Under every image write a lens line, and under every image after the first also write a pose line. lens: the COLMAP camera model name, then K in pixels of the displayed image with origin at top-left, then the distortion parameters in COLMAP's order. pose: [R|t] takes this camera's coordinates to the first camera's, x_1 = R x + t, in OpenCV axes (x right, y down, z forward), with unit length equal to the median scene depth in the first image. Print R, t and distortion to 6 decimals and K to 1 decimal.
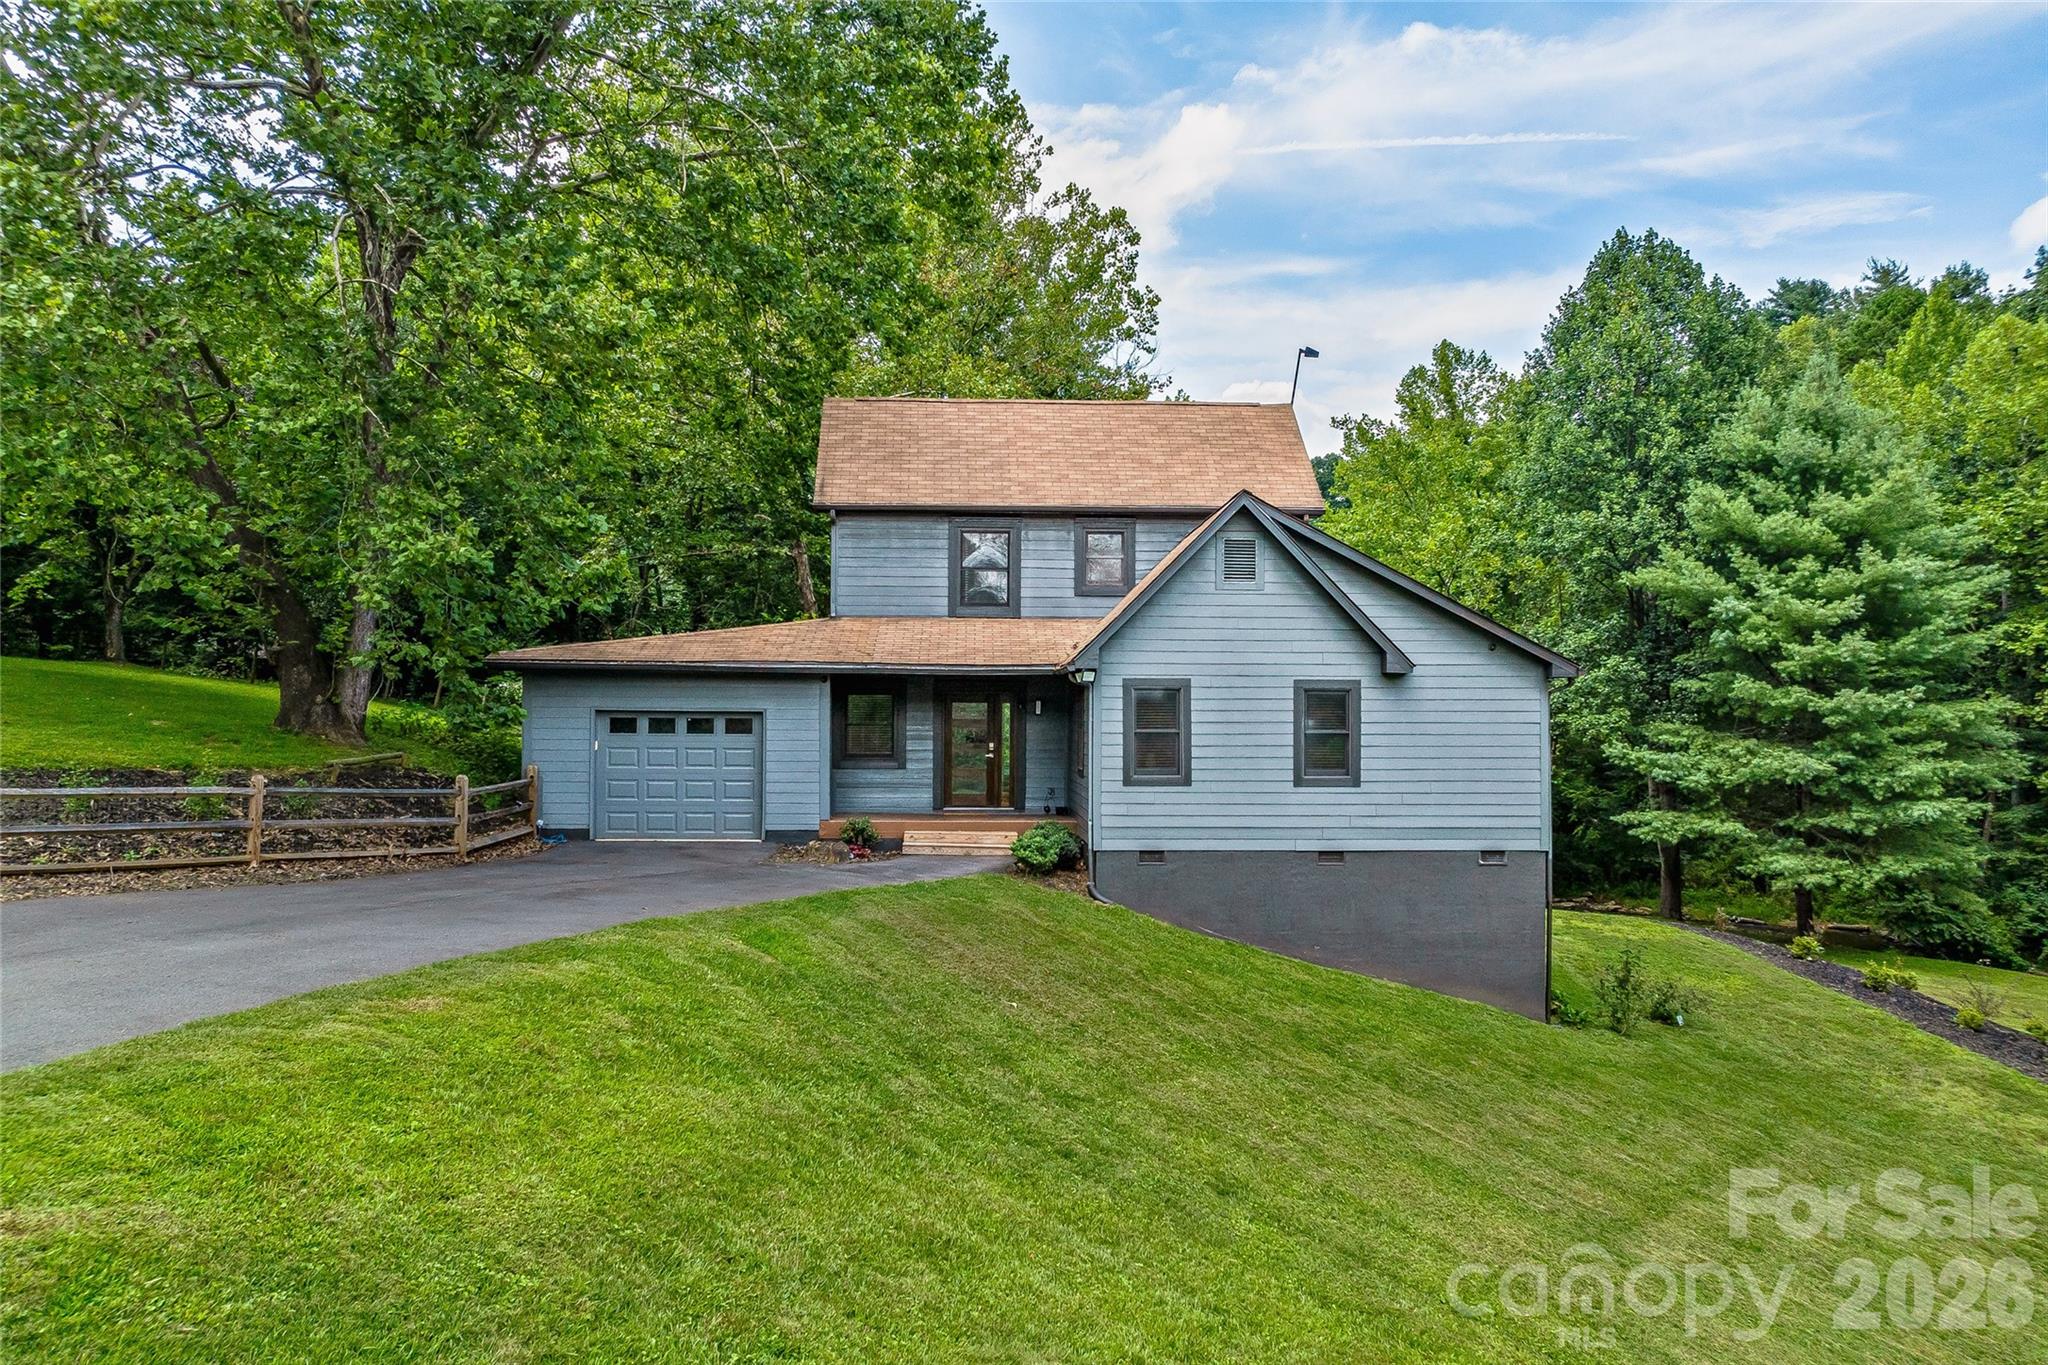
lens RADIAL K [[1453.3, 0, 1024.0], [0, 1453.3, 682.5], [0, 0, 1]] dist [-0.034247, -0.003124]
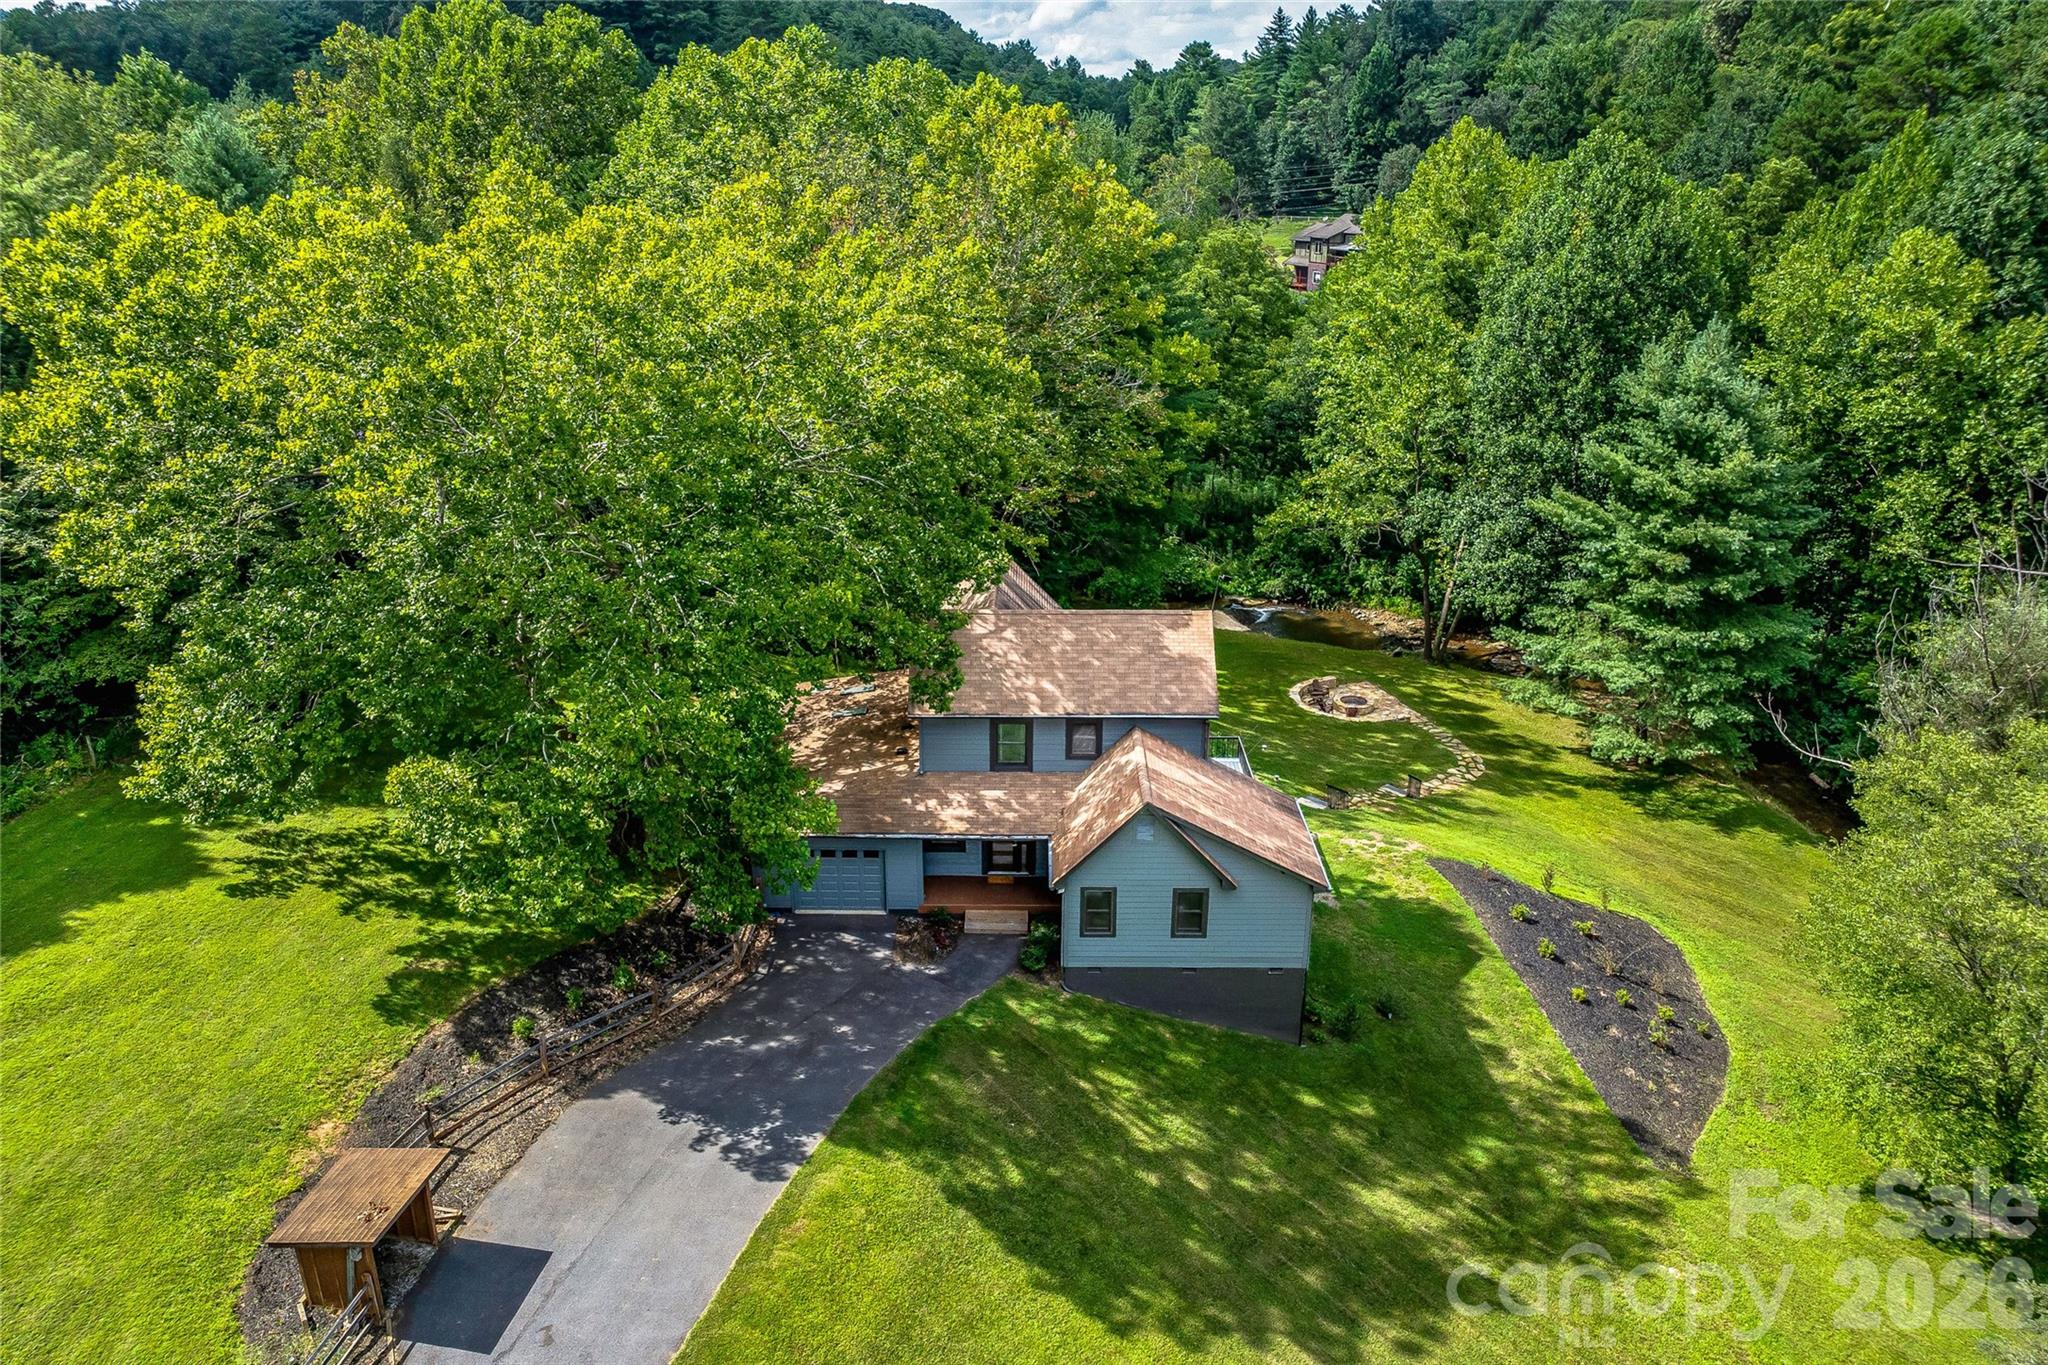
lens RADIAL K [[1453.3, 0, 1024.0], [0, 1453.3, 682.5], [0, 0, 1]] dist [-0.034247, -0.003124]
pose [[0.998834, 0.020218, -0.043847, 0.032988], [-0.002570, 0.929082, 0.369865, -0.426421], [0.048215, -0.369321, 0.928050, -0.288703]]
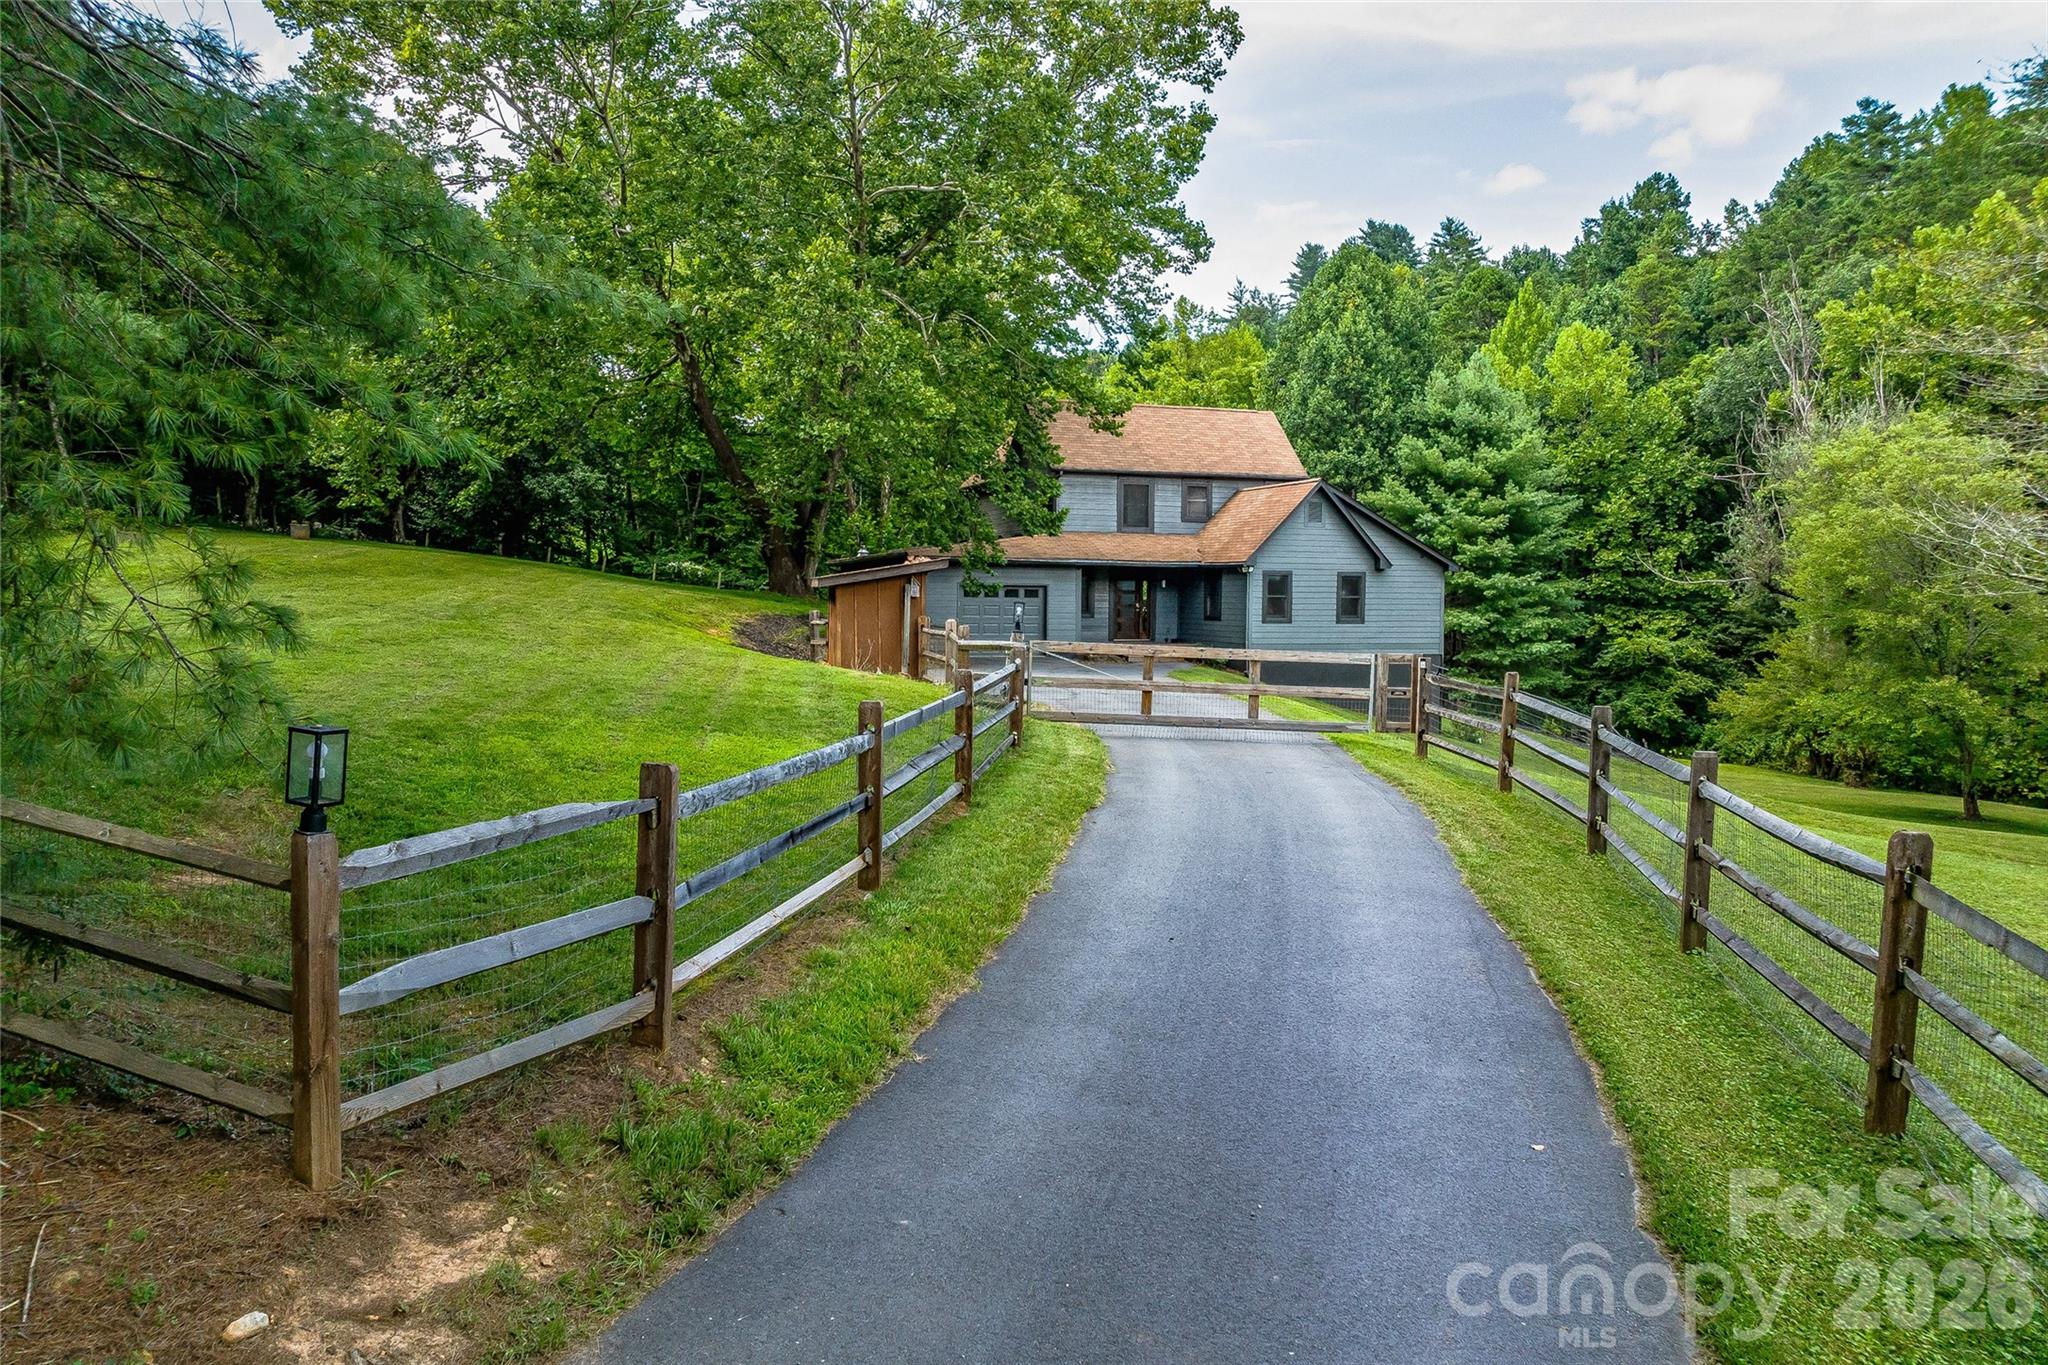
lens RADIAL K [[1453.3, 0, 1024.0], [0, 1453.3, 682.5], [0, 0, 1]] dist [-0.034247, -0.003124]
pose [[0.959285, -0.015312, 0.282024, -0.375322], [-0.009513, 0.996211, 0.086446, -0.008413], [-0.282279, -0.085609, 0.955505, -0.388272]]
